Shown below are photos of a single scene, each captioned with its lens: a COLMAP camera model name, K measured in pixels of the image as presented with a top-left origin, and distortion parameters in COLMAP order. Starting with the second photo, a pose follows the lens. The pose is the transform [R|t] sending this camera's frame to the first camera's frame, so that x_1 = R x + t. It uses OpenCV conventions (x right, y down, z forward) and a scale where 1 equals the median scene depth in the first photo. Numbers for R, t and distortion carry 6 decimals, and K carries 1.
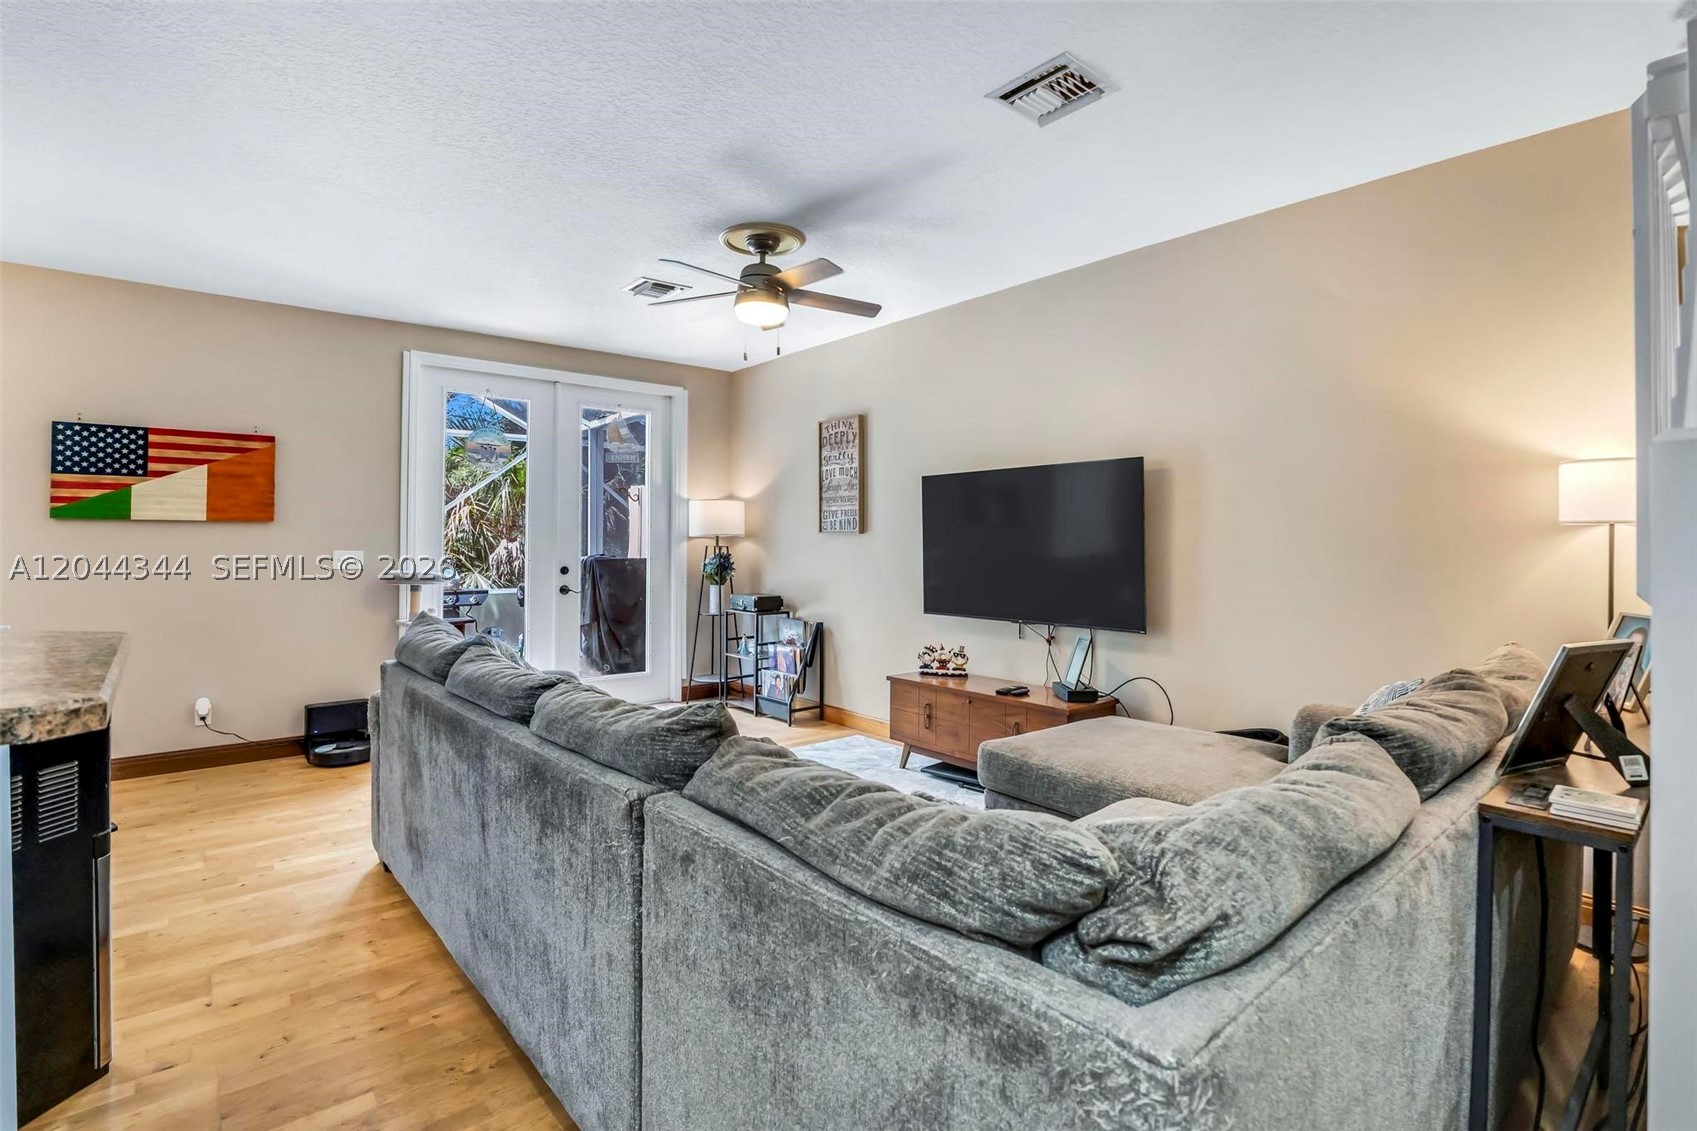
lens RADIAL K [[795.9, 0, 856.3], [0, 795.9, 565.0], [0, 0, 1]] dist [-0.017531, 0.000762]
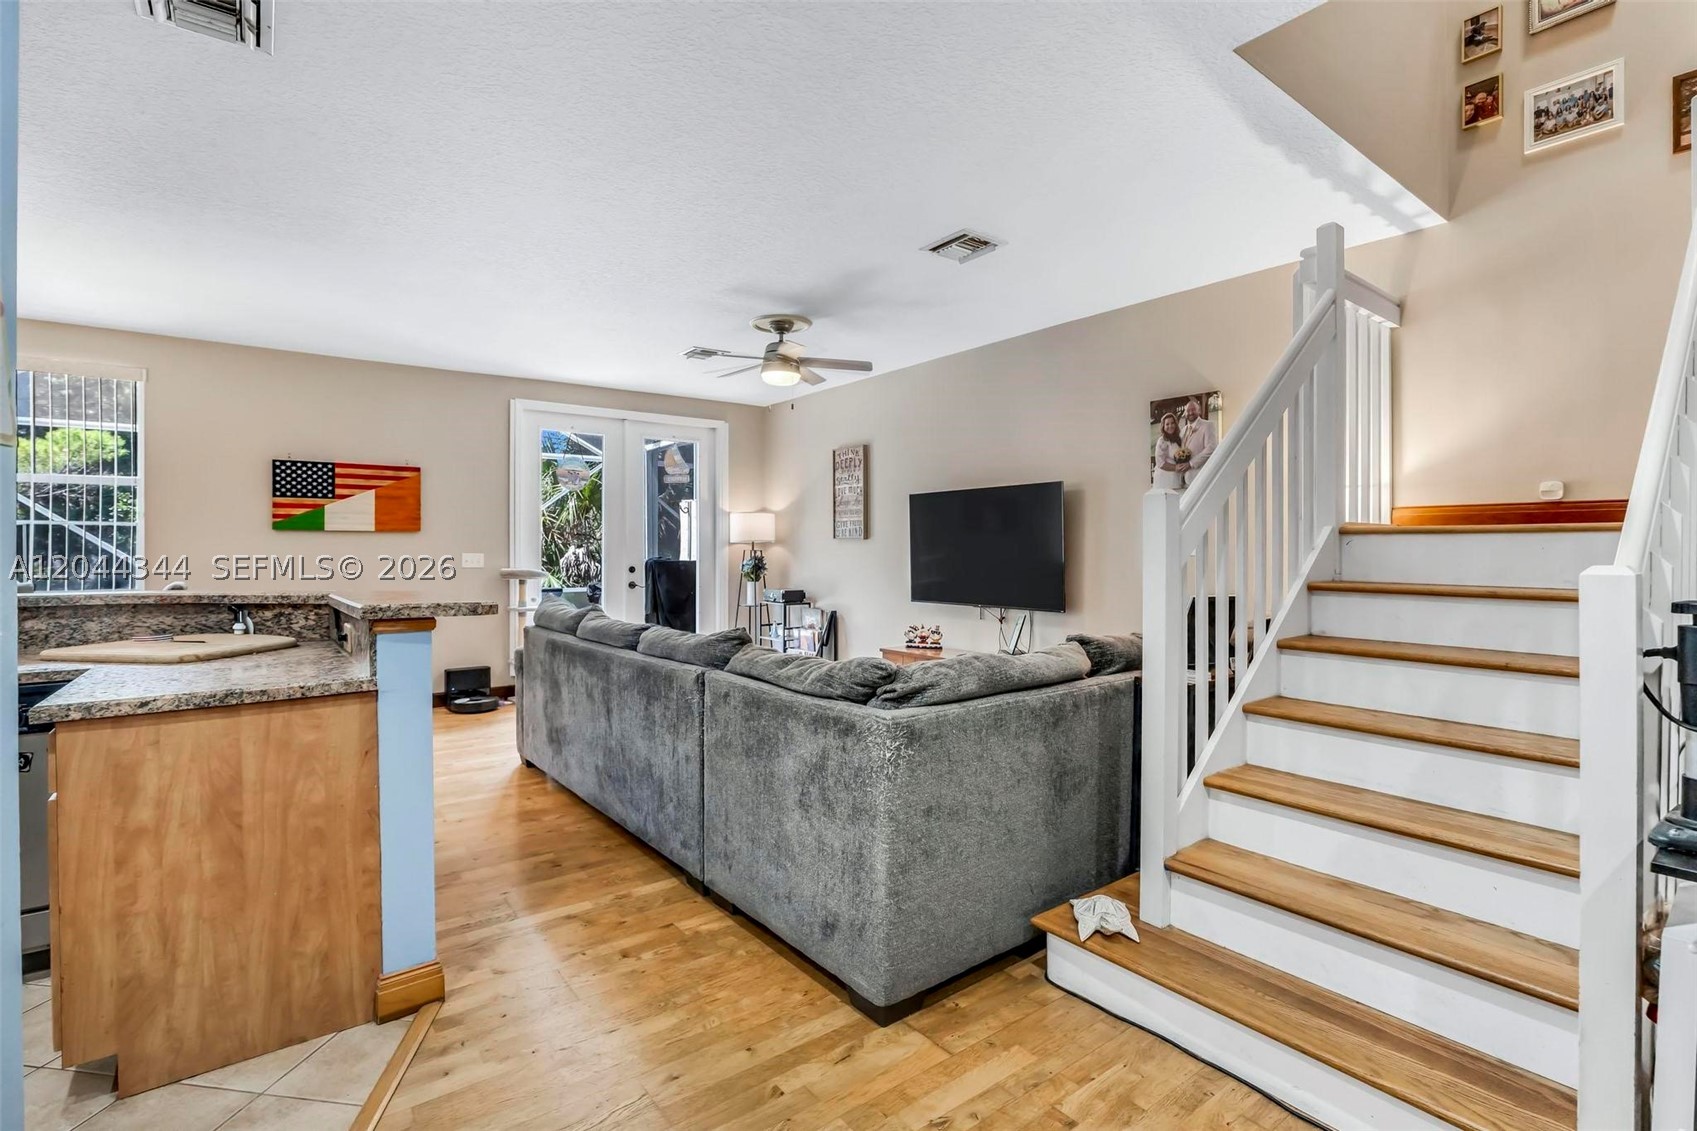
lens RADIAL K [[784.2, 0, 853.3], [0, 784.2, 597.3], [0, 0, 1]] dist [-0.000753, 0.000215]
pose [[0.998520, 0.000696, -0.054383, 0.069055], [0.001071, 0.999473, 0.032452, 0.014772], [0.054377, -0.032462, 0.997993, -0.306111]]
